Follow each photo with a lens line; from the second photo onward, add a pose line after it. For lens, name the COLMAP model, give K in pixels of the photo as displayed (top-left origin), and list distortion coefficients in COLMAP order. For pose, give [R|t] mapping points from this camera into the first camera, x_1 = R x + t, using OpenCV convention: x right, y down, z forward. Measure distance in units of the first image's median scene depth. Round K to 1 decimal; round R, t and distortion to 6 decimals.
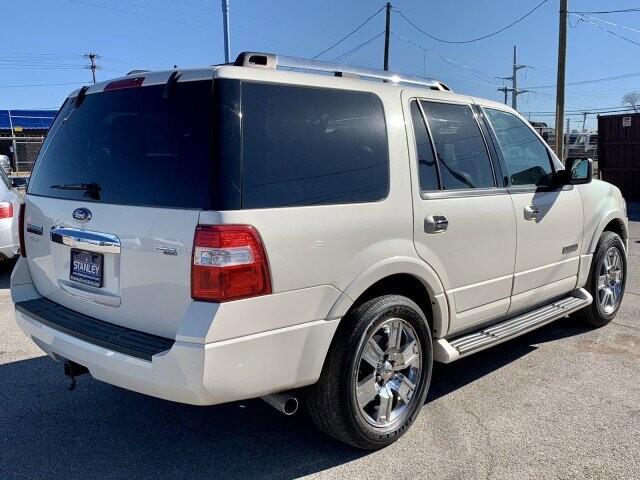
lens RADIAL K [[704.0, 0, 320.0], [0, 704.0, 240.0], [0, 0, 1]] dist [0.013165, -0.012846]
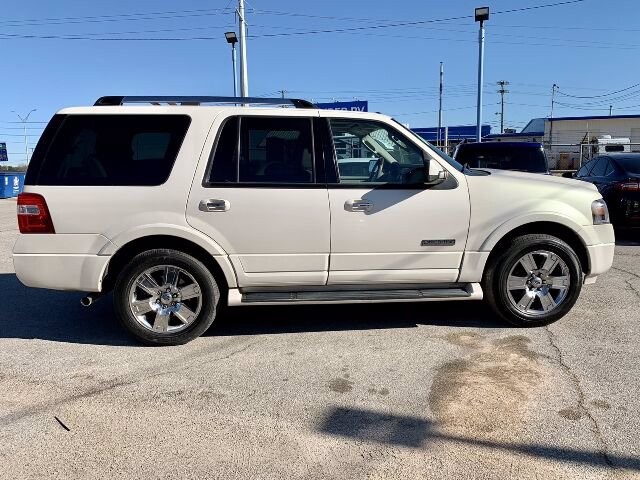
lens RADIAL K [[542.6, 0, 320.0], [0, 542.6, 240.0], [0, 0, 1]] dist [0.008301, 0.001487]
pose [[0.743006, 0.101599, -0.661528, 1.039600], [-0.084229, 0.994747, 0.058172, -0.034392], [0.663963, 0.012498, 0.747661, 0.320220]]
